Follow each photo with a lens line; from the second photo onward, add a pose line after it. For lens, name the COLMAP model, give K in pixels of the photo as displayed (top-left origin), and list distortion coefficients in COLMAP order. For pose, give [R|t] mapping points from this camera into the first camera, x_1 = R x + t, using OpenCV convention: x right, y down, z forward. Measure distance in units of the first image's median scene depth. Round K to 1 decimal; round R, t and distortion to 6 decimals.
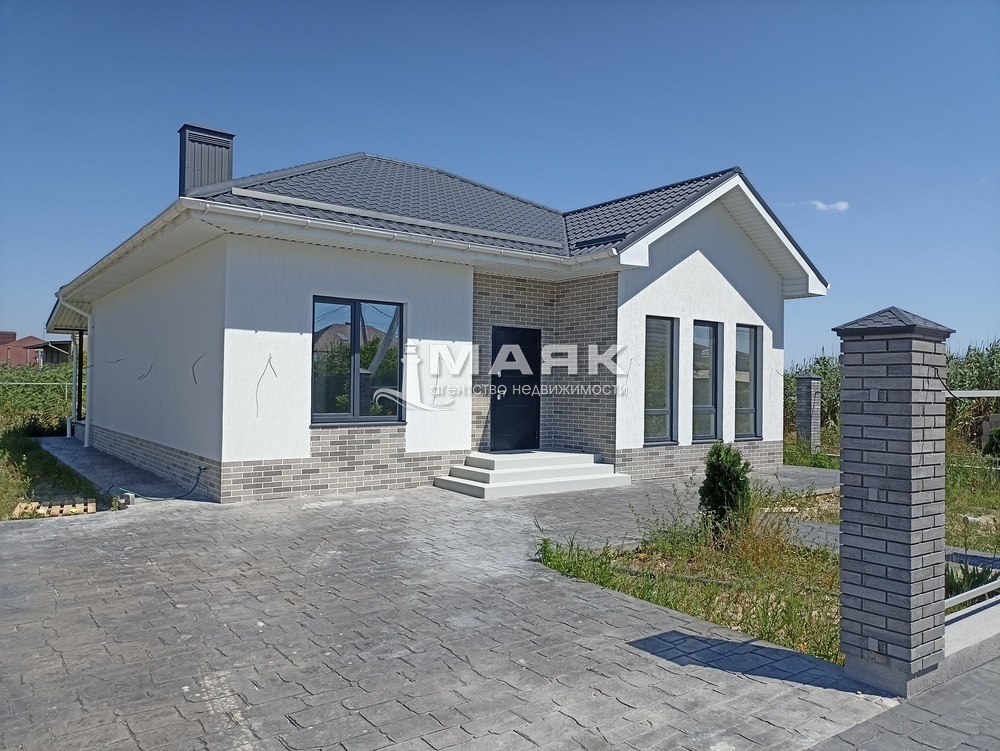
lens RADIAL K [[729.6, 0, 510.8], [0, 729.6, 380.2], [0, 0, 1]] dist [0.059008, -0.040069]
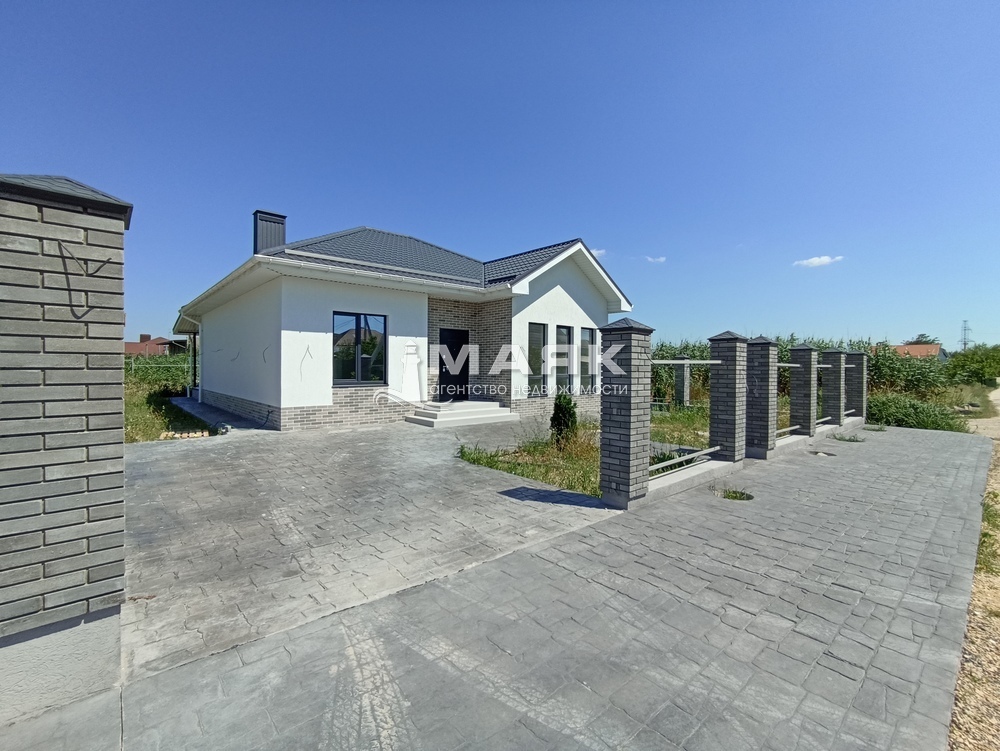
lens RADIAL K [[458.1, 0, 494.6], [0, 458.1, 372.7], [0, 0, 1]] dist [-0.009305, 0.002036]
pose [[0.998072, -0.007723, 0.061585, 0.046447], [0.006532, 0.999788, 0.019509, 0.011849], [-0.061723, -0.019069, 0.997911, -0.109859]]
